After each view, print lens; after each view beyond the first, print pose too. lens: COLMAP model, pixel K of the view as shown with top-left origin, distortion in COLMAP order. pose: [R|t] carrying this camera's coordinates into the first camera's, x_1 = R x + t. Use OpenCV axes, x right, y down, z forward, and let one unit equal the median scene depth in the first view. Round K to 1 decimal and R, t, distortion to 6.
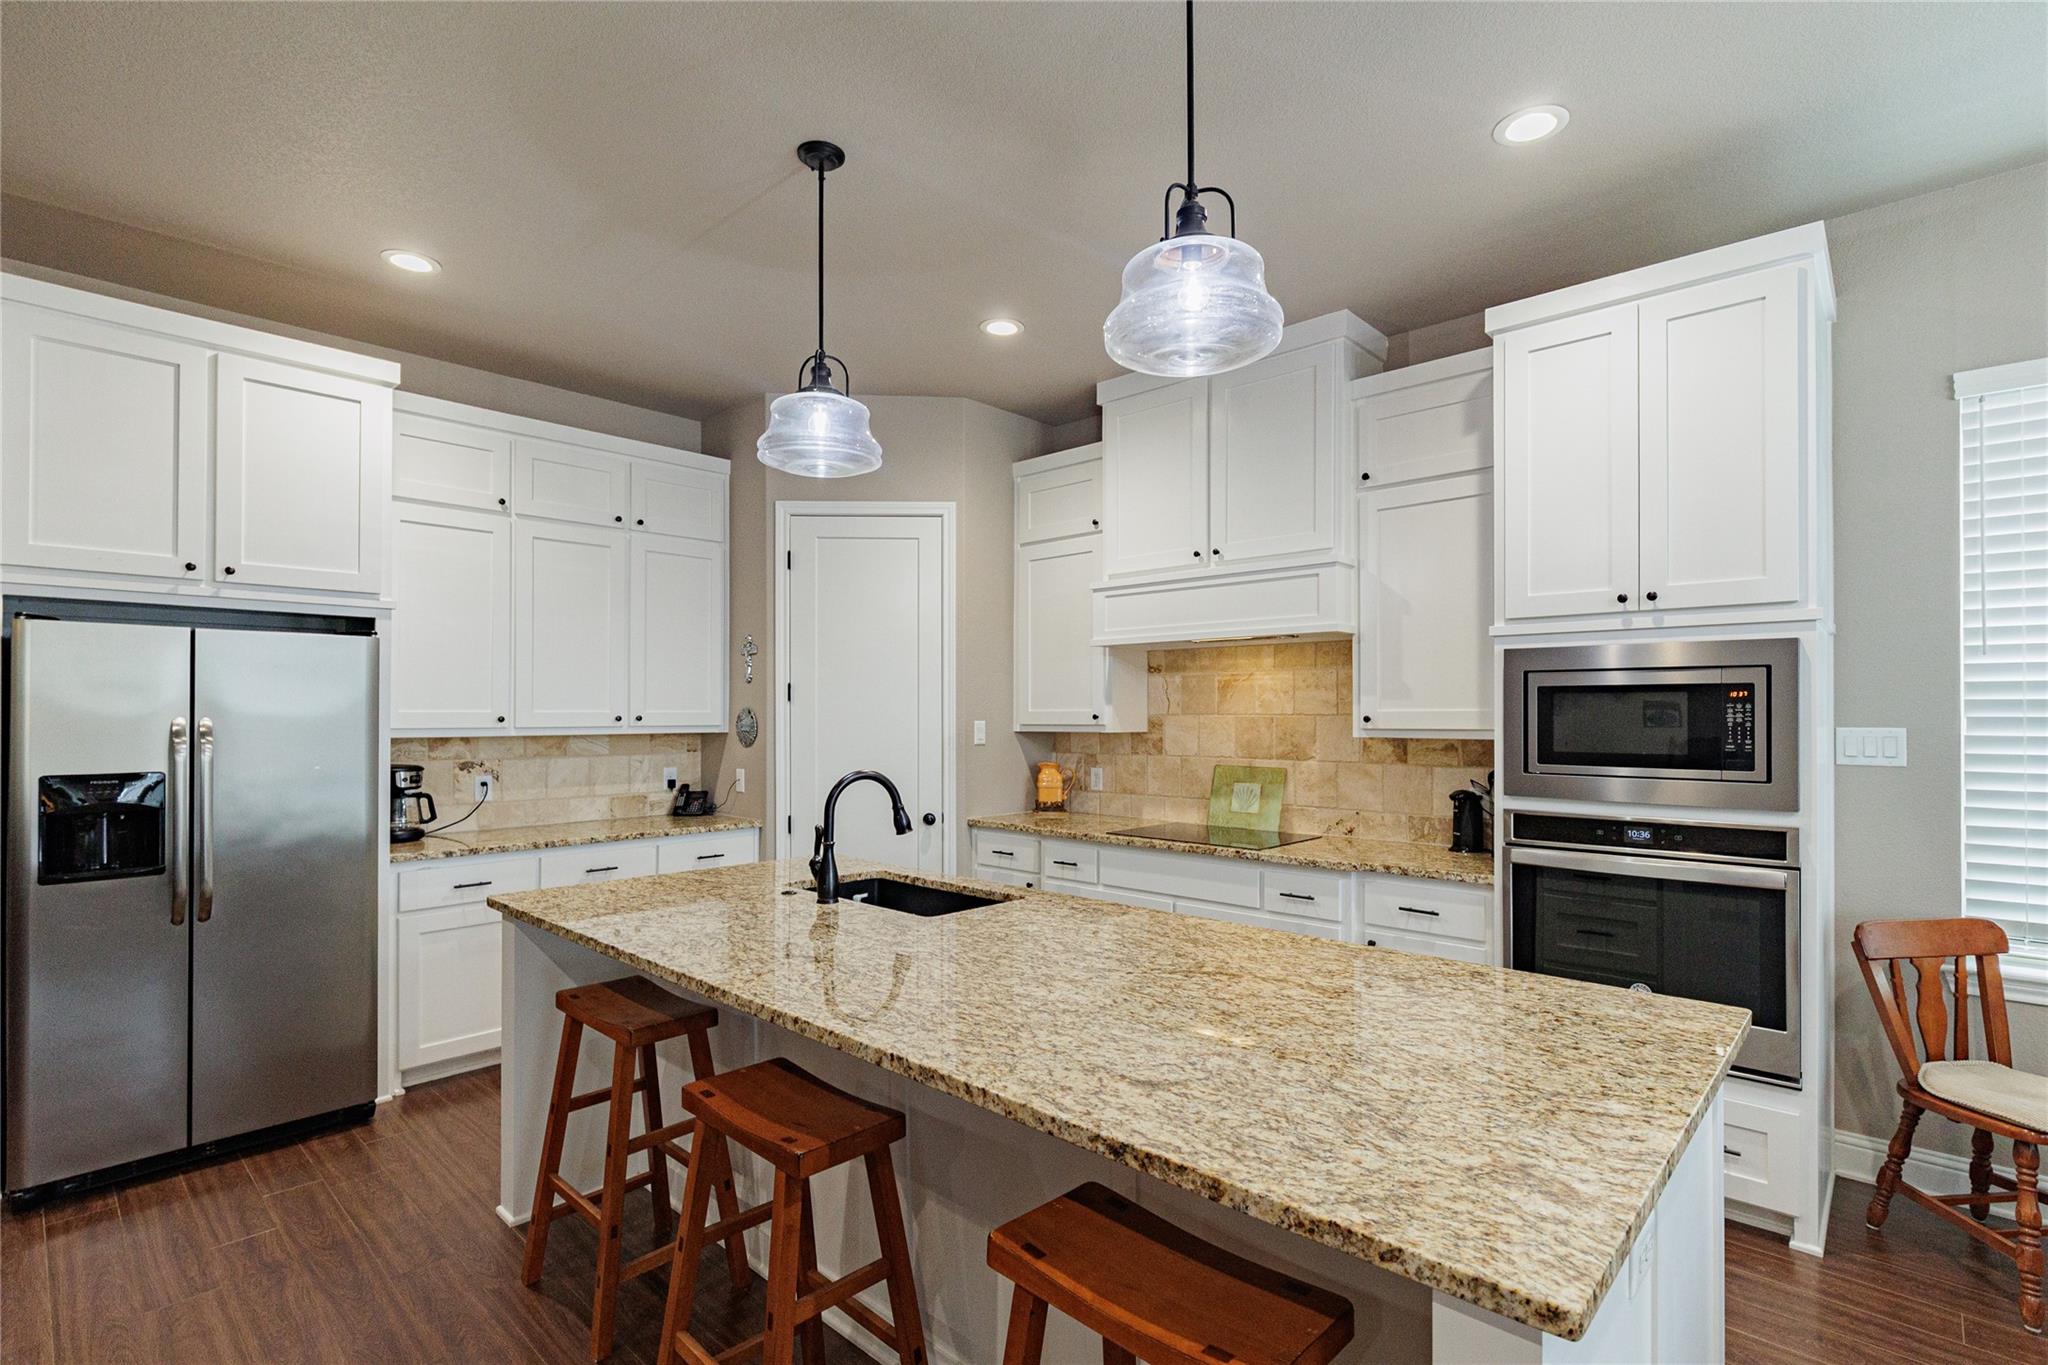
lens RADIAL K [[968.8, 0, 1031.9], [0, 968.8, 707.2], [0, 0, 1]] dist [-0.000245, -0.000464]
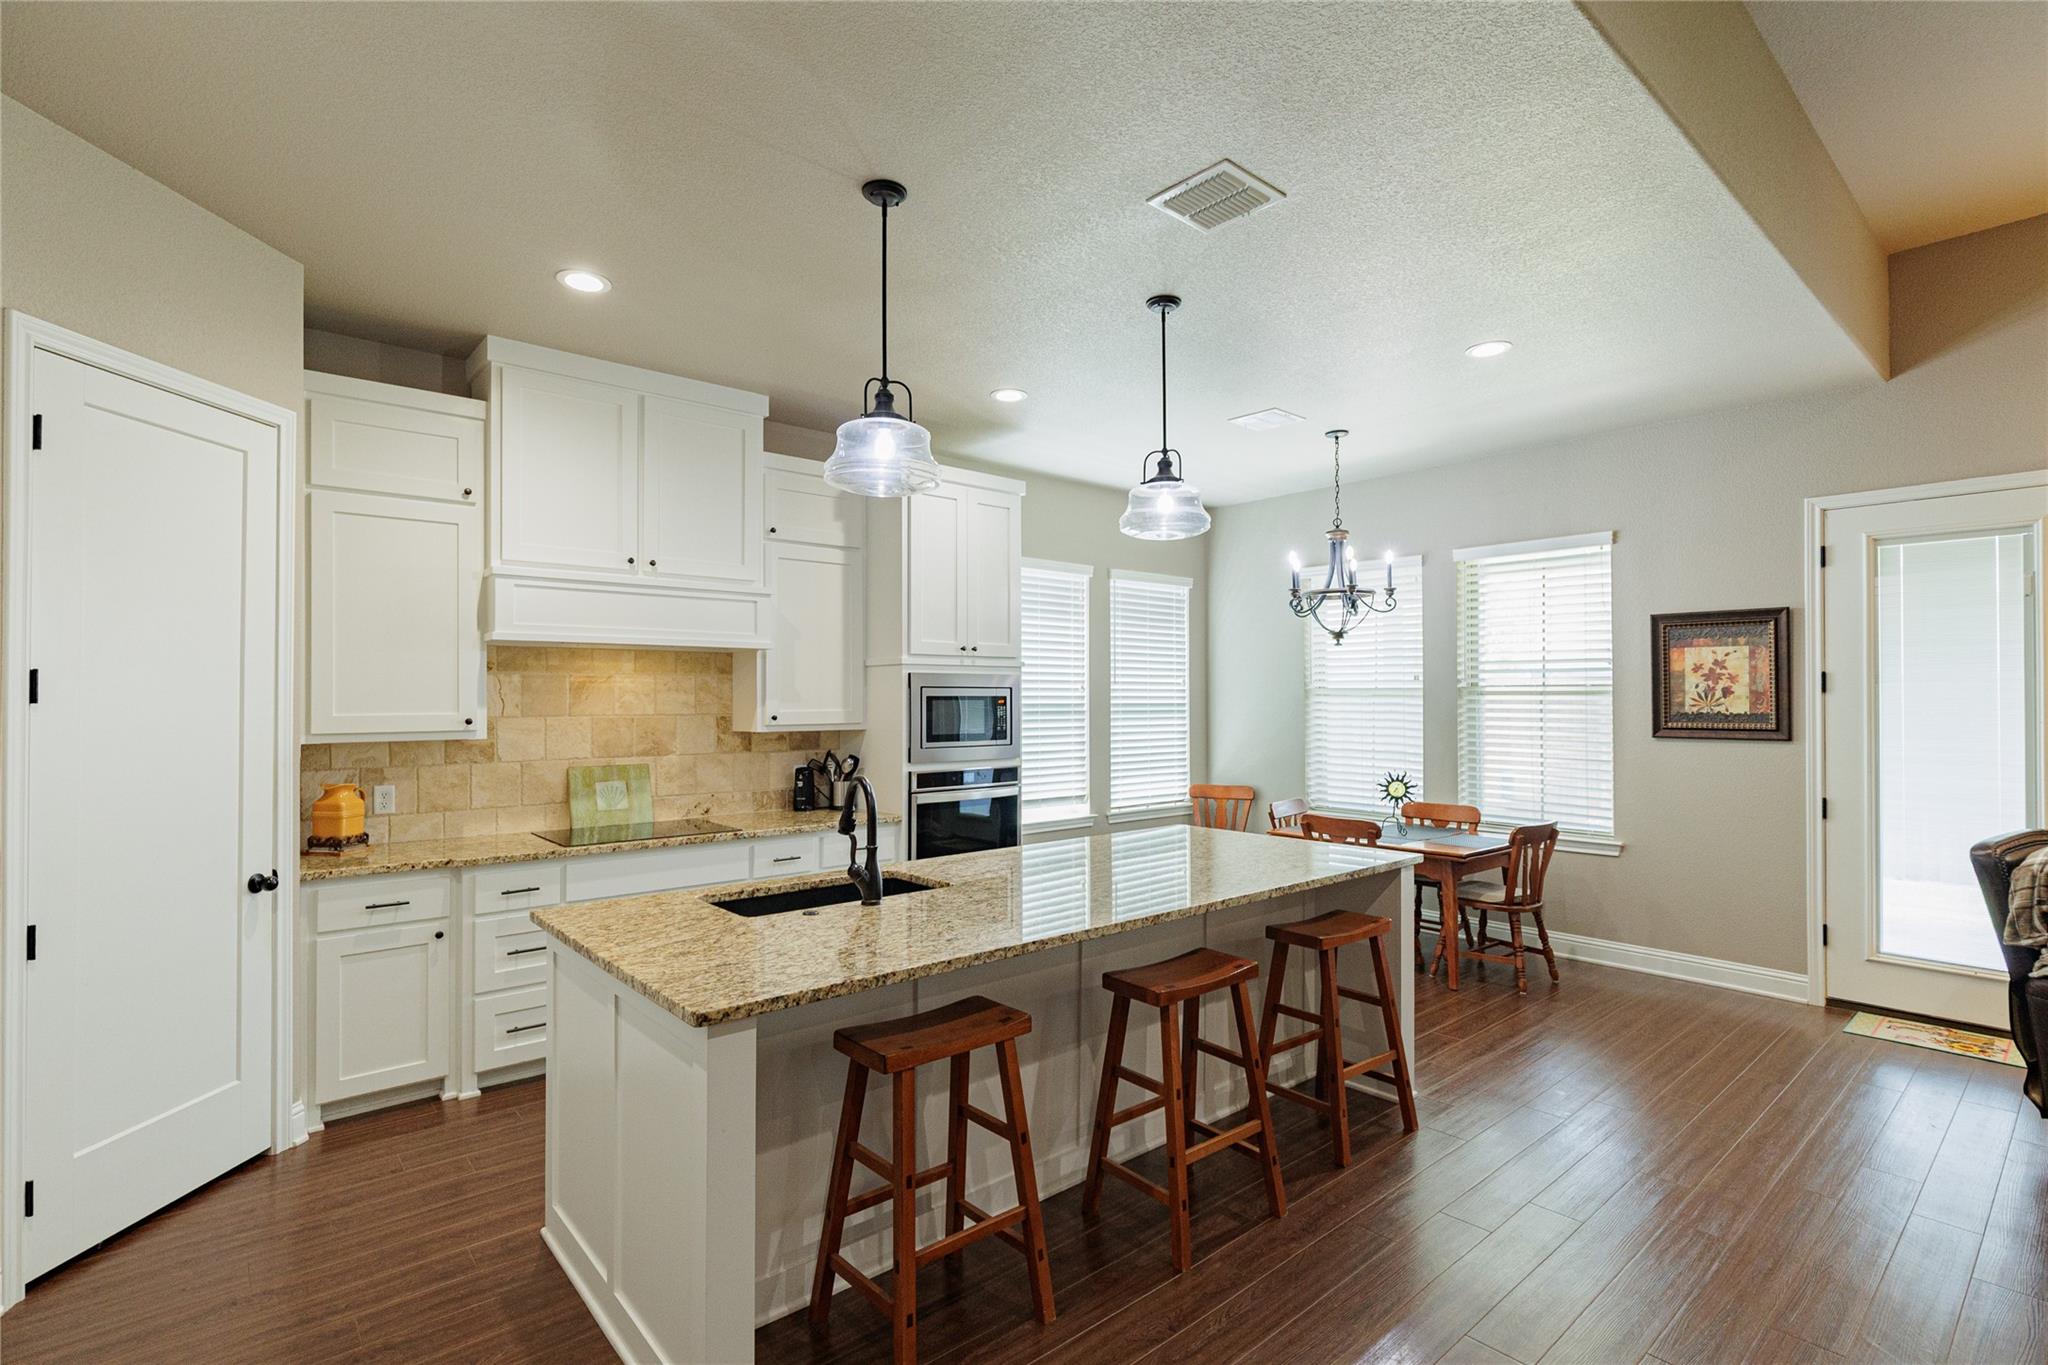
lens RADIAL K [[970.0, 0, 1024.0], [0, 970.0, 682.5], [0, 0, 1]] dist [0.000609, -0.000014]
pose [[0.114453, 0.013618, 0.993335, -0.793461], [-0.004348, 0.999903, -0.013207, -0.016833], [-0.993419, -0.002808, 0.114501, 0.455827]]
